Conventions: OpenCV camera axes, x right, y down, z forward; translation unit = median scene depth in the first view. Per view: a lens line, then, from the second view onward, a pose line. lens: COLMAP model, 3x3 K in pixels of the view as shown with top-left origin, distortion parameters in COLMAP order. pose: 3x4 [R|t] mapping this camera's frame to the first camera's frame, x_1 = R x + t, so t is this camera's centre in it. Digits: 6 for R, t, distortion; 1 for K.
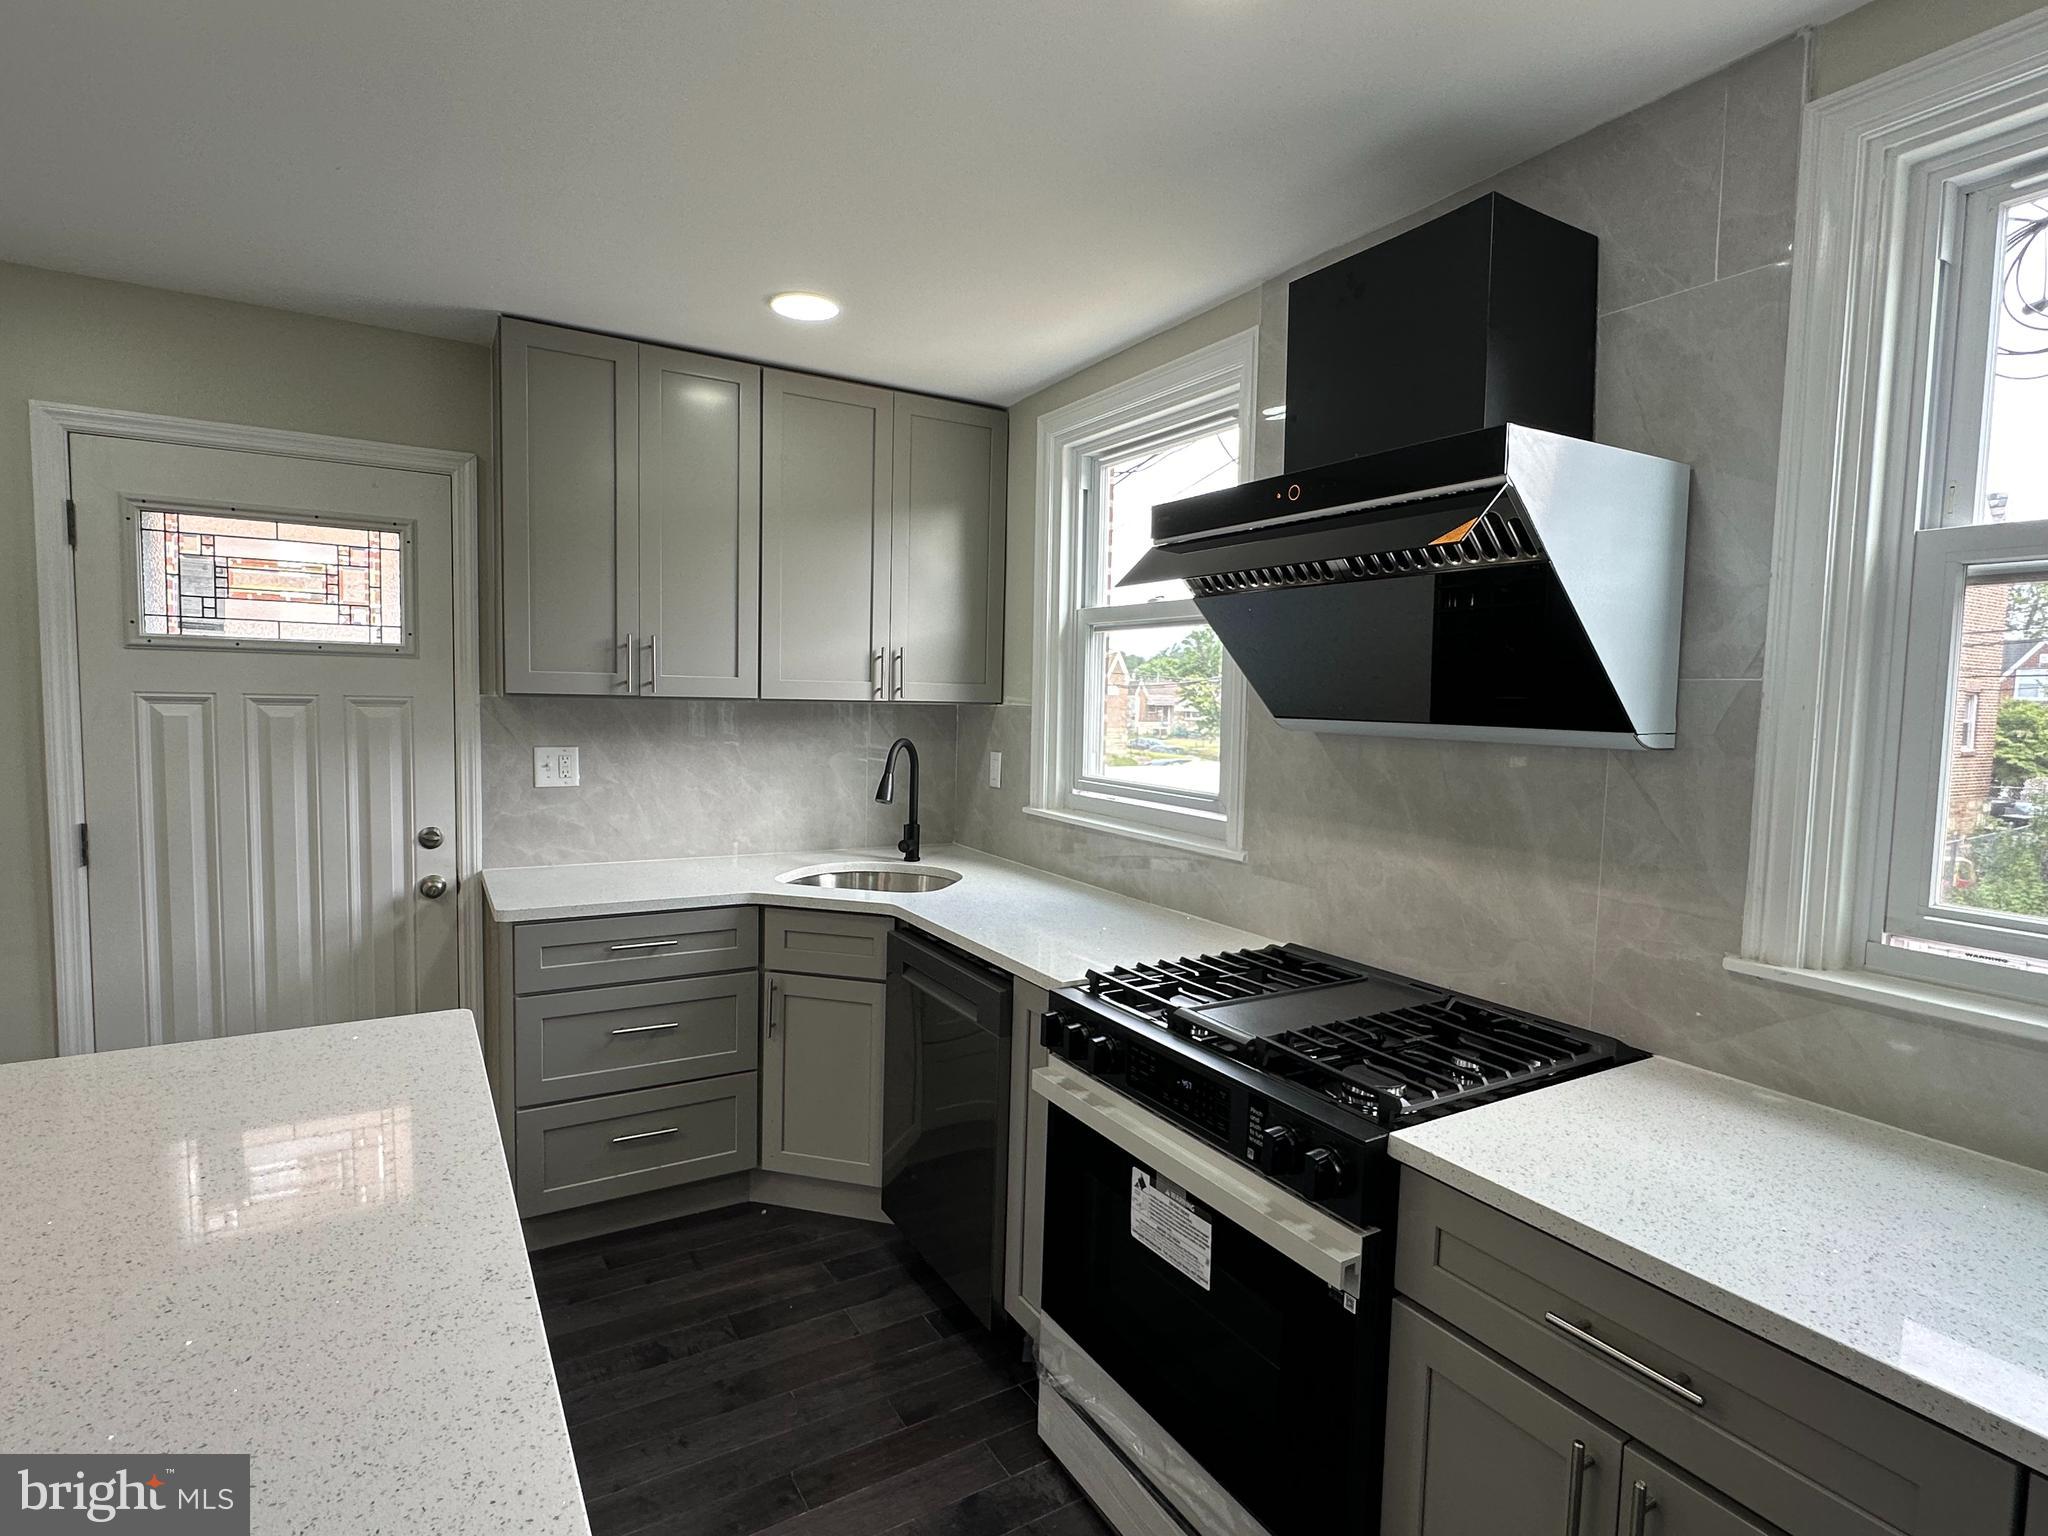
lens RADIAL K [[1024.4, 0, 1024.0], [0, 1024.4, 768.0], [0, 0, 1]] dist [-0.003040, -0.001071]
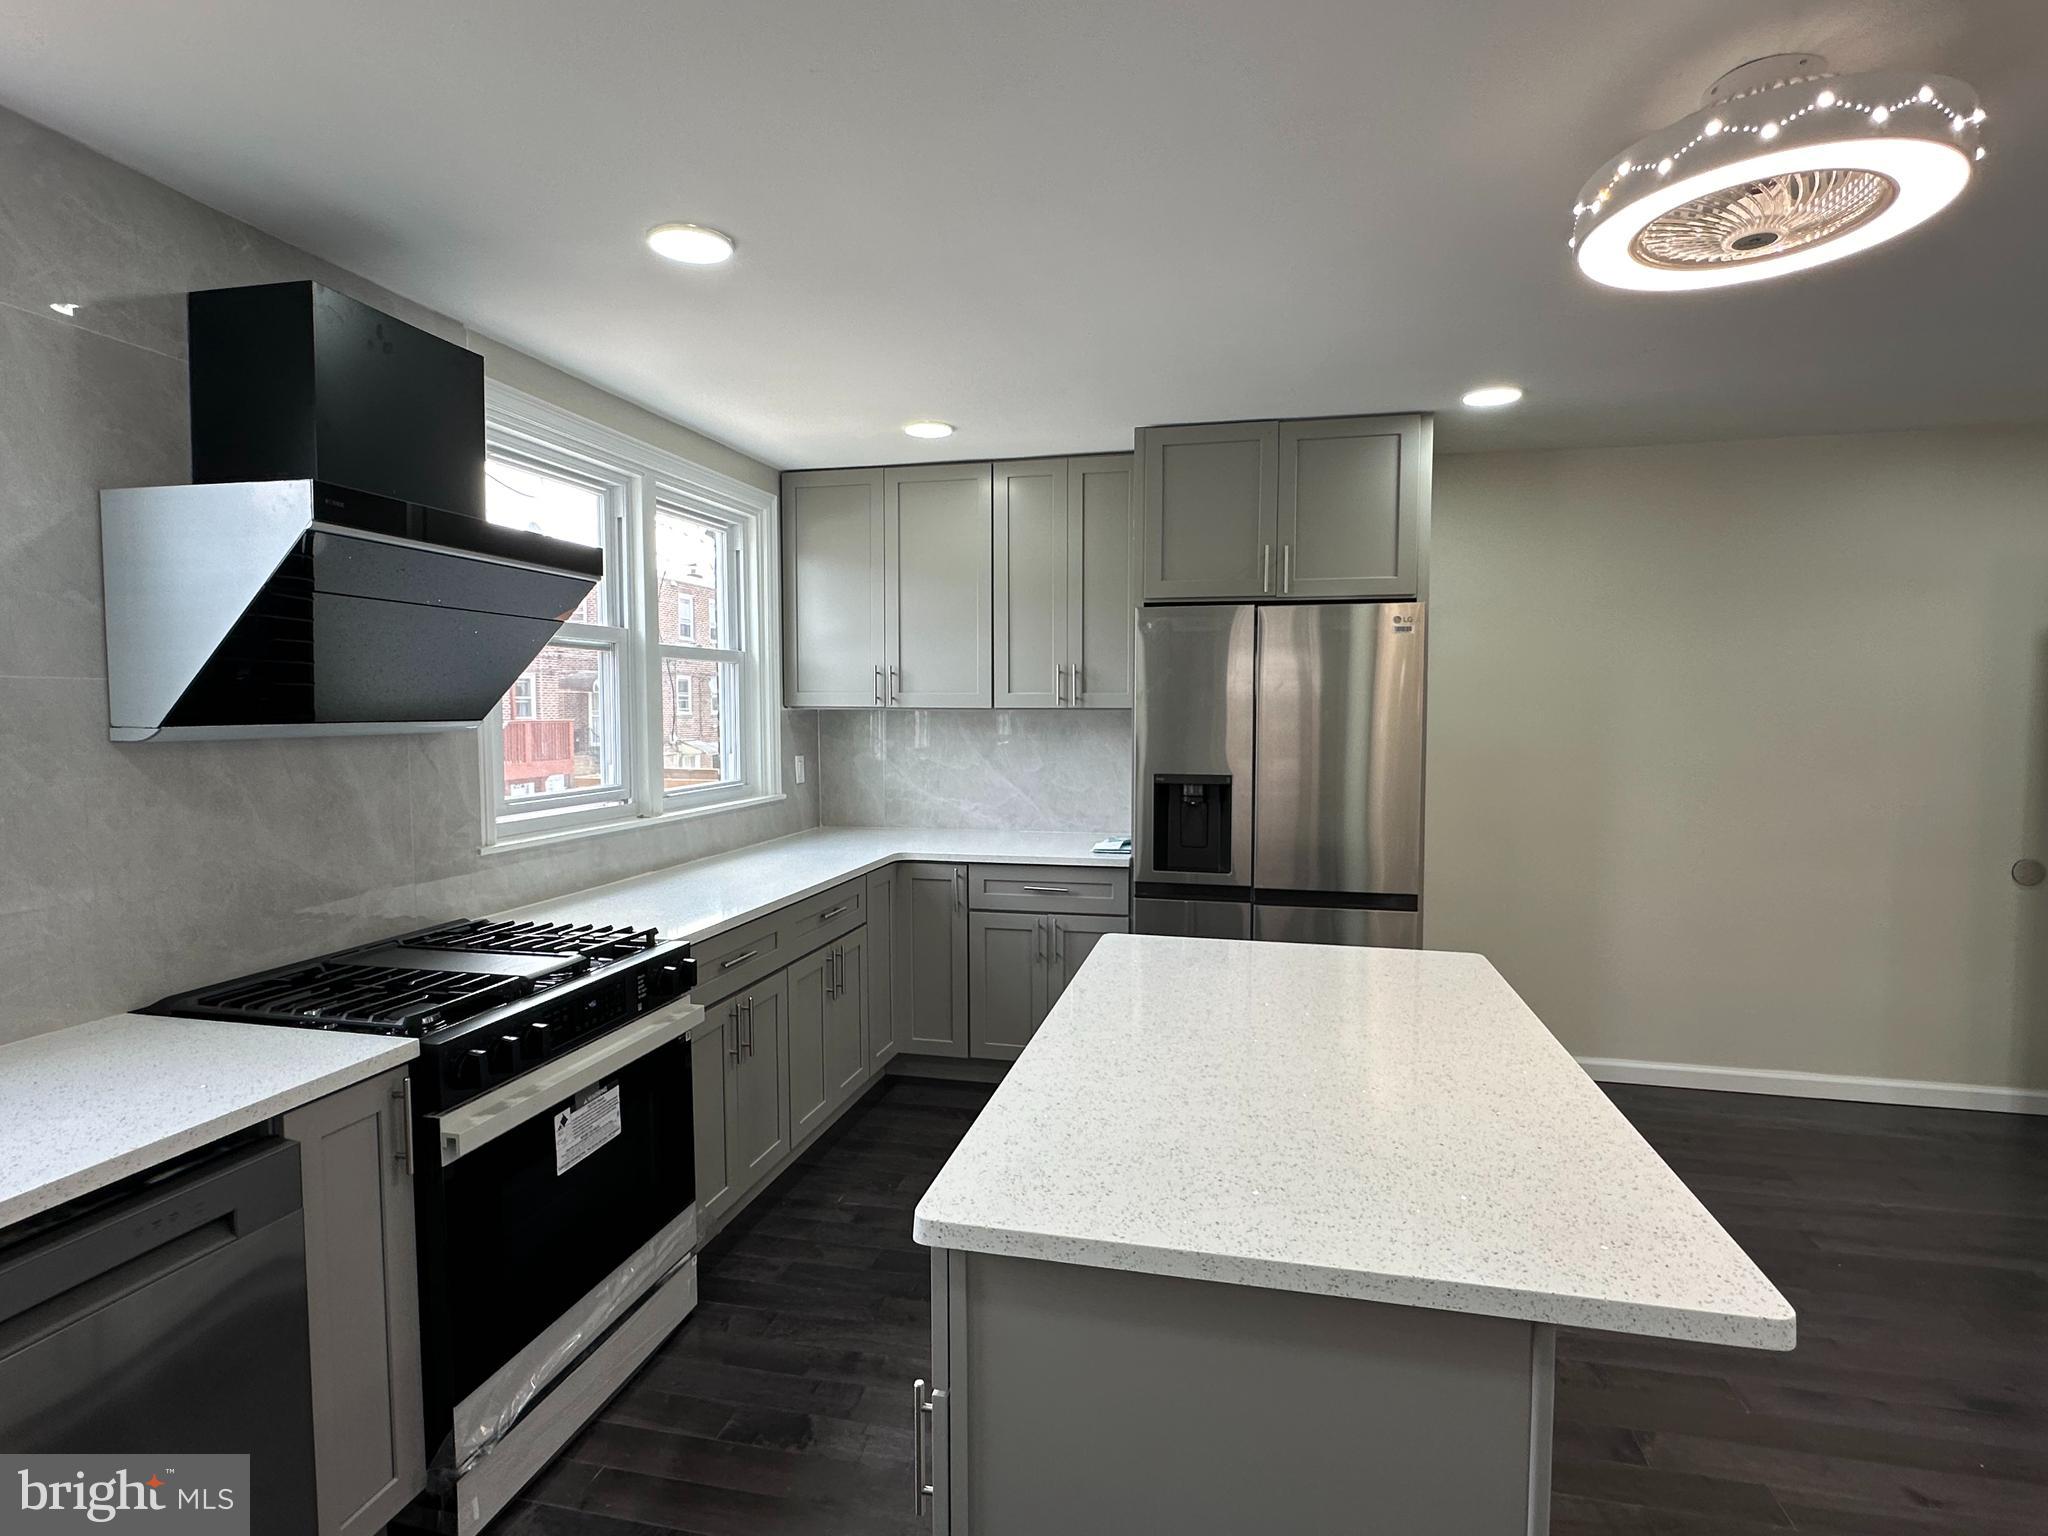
lens RADIAL K [[1032.1, 0, 1024.0], [0, 1032.1, 768.0], [0, 0, 1]] dist [-0.000607, -0.000940]
pose [[-0.713529, -0.065921, 0.697518, -0.666210], [0.032717, 0.991343, 0.127158, -0.080224], [-0.699862, 0.113551, -0.705195, 0.894268]]
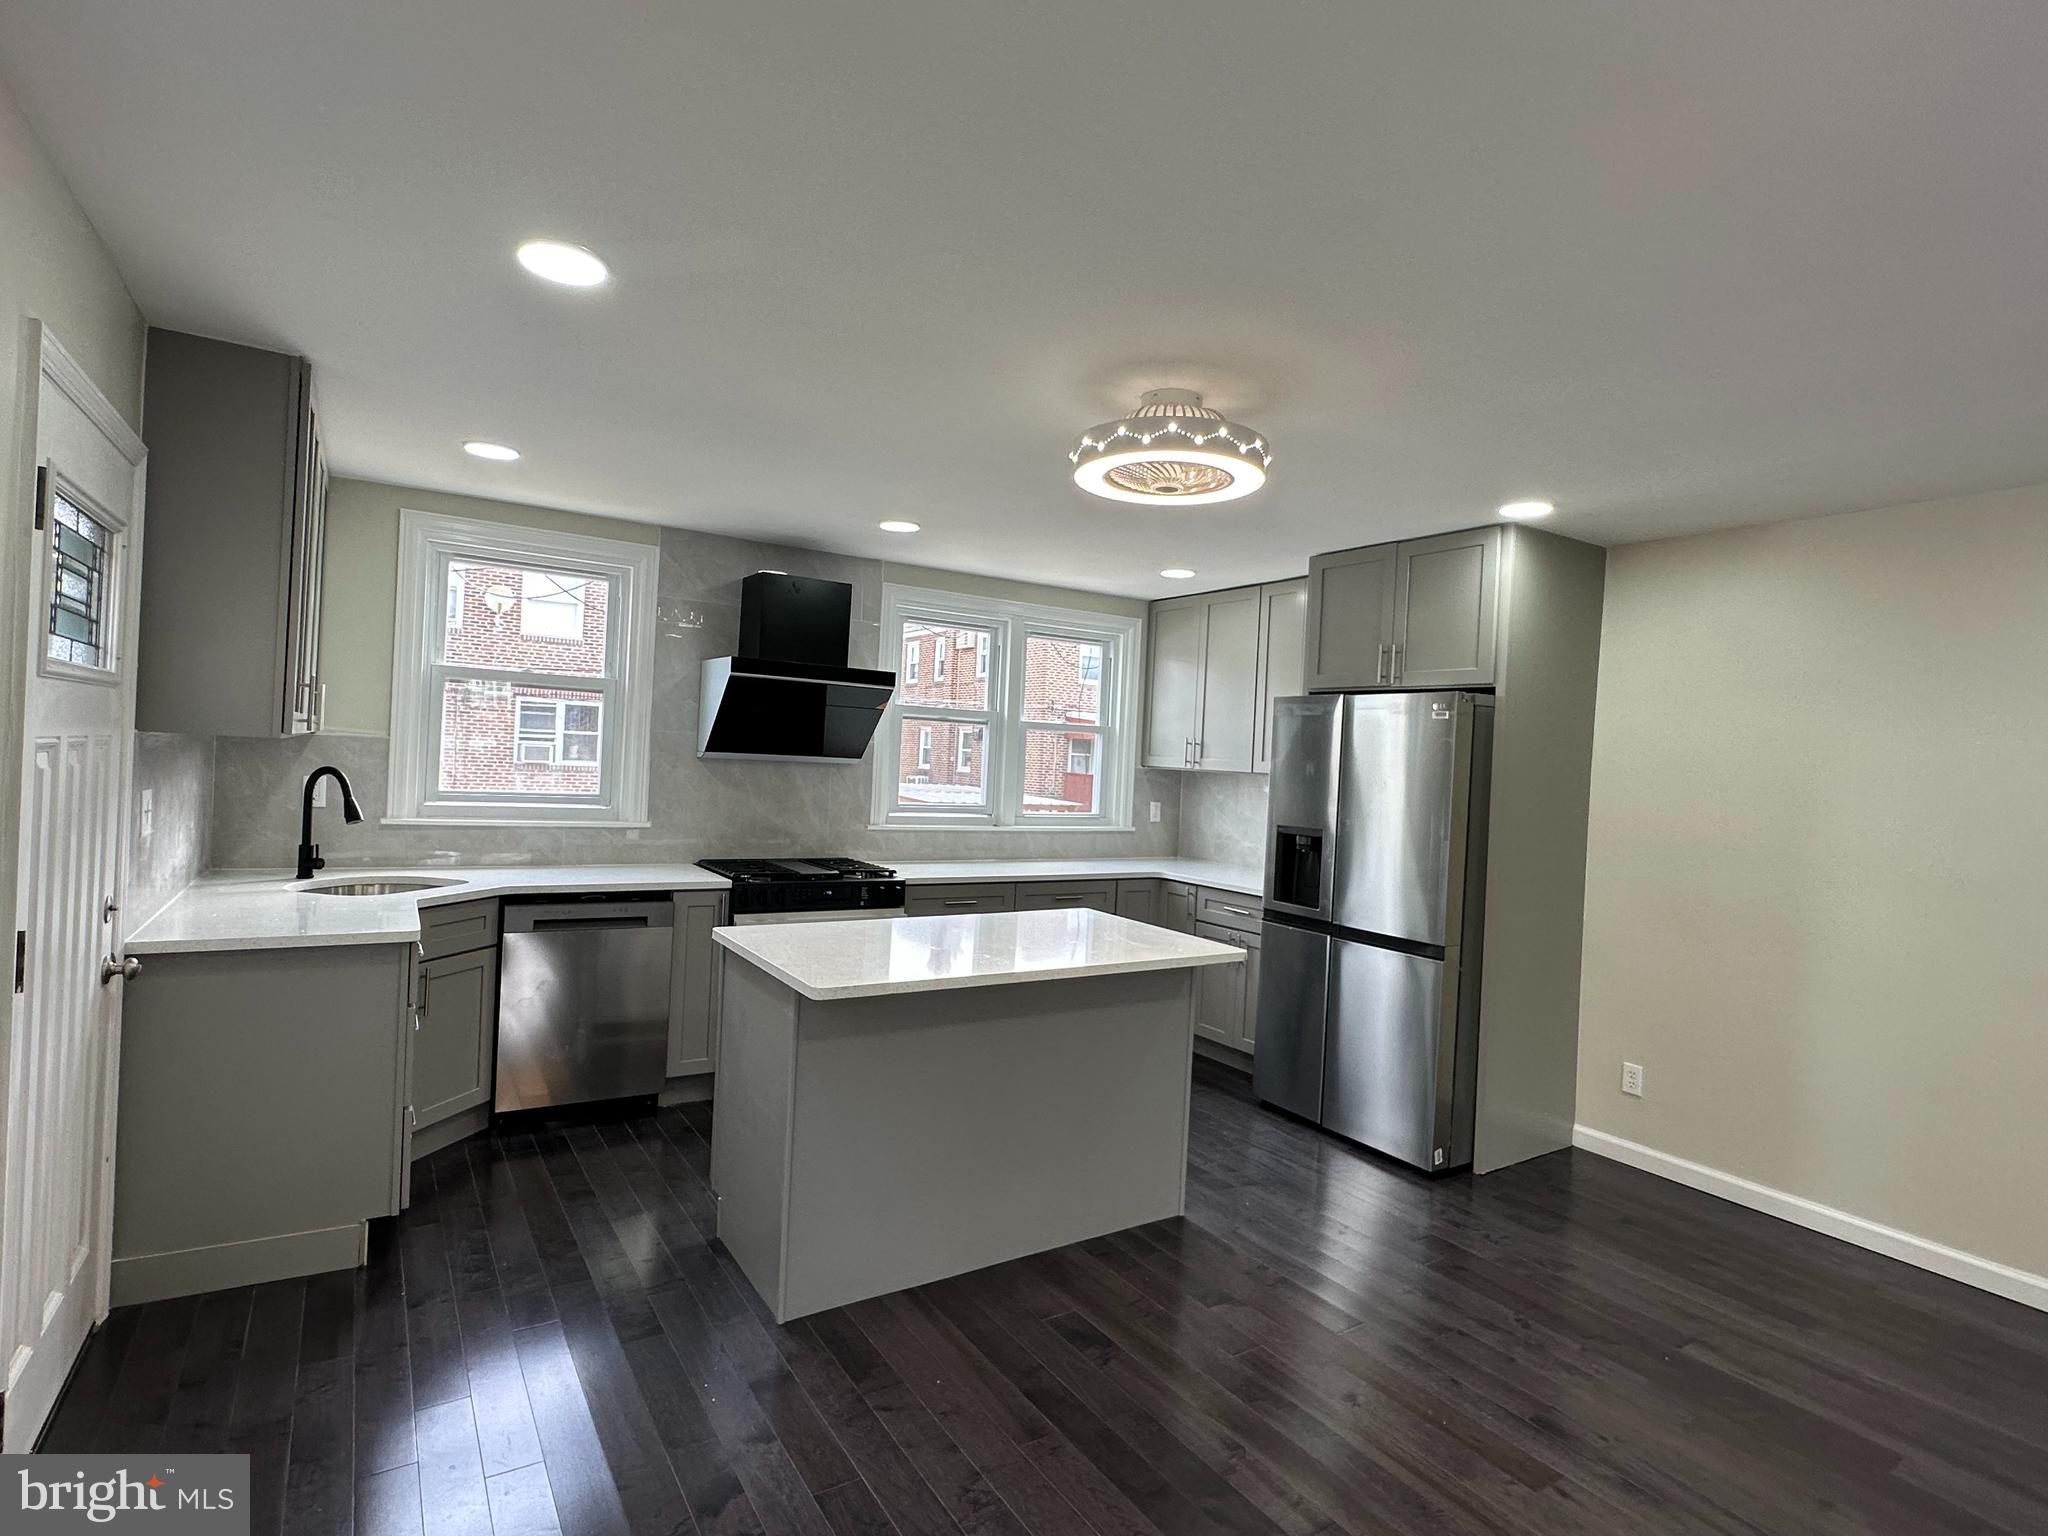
lens RADIAL K [[1024.4, 0, 1024.0], [0, 1024.4, 768.0], [0, 0, 1]] dist [-0.003040, -0.001071]
pose [[-0.018932, -0.033538, 0.999258, -1.507771], [0.020538, 0.999213, 0.033926, -0.059541], [-0.999610, 0.021166, -0.018228, 0.313109]]
